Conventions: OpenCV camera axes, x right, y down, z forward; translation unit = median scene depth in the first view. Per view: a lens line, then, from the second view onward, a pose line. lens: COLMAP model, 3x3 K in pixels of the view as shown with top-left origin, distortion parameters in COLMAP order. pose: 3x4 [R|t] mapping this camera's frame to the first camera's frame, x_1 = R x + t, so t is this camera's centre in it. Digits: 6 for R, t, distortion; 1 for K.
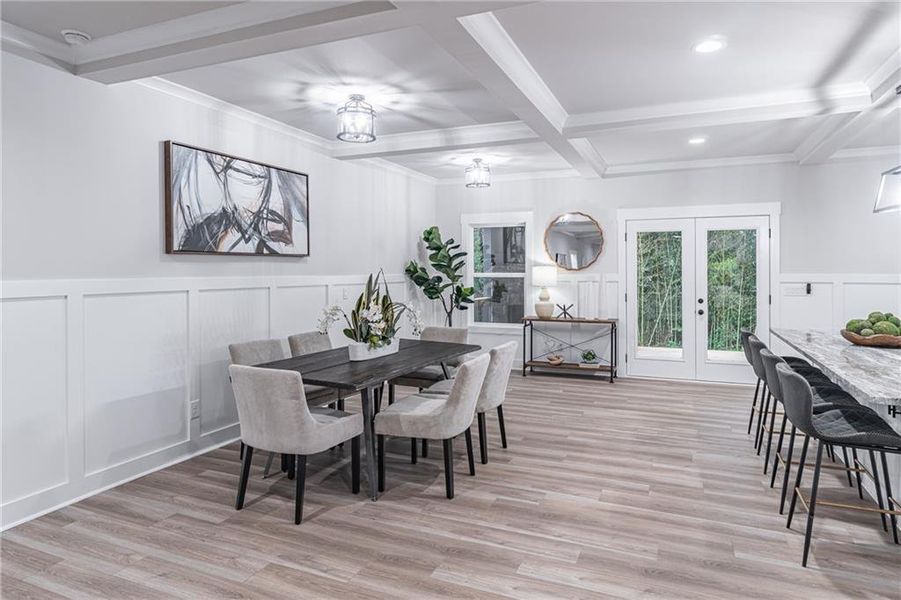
lens RADIAL K [[541.3, 0, 447.7], [0, 541.3, 276.9], [0, 0, 1]] dist [-0.003407, 0.001210]
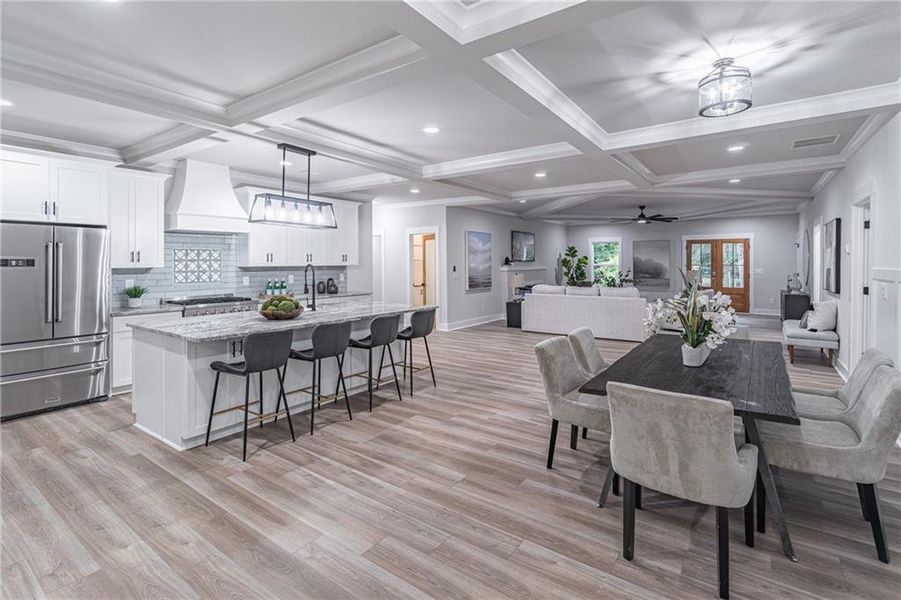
lens RADIAL K [[428.7, 0, 440.5], [0, 428.7, 260.0], [0, 0, 1]] dist [-0.011894, 0.003886]
pose [[-0.973034, 0.009384, 0.230470, 0.100736], [0.010508, 0.999938, 0.003650, -0.022222], [-0.230422, 0.005973, -0.973073, 1.513191]]
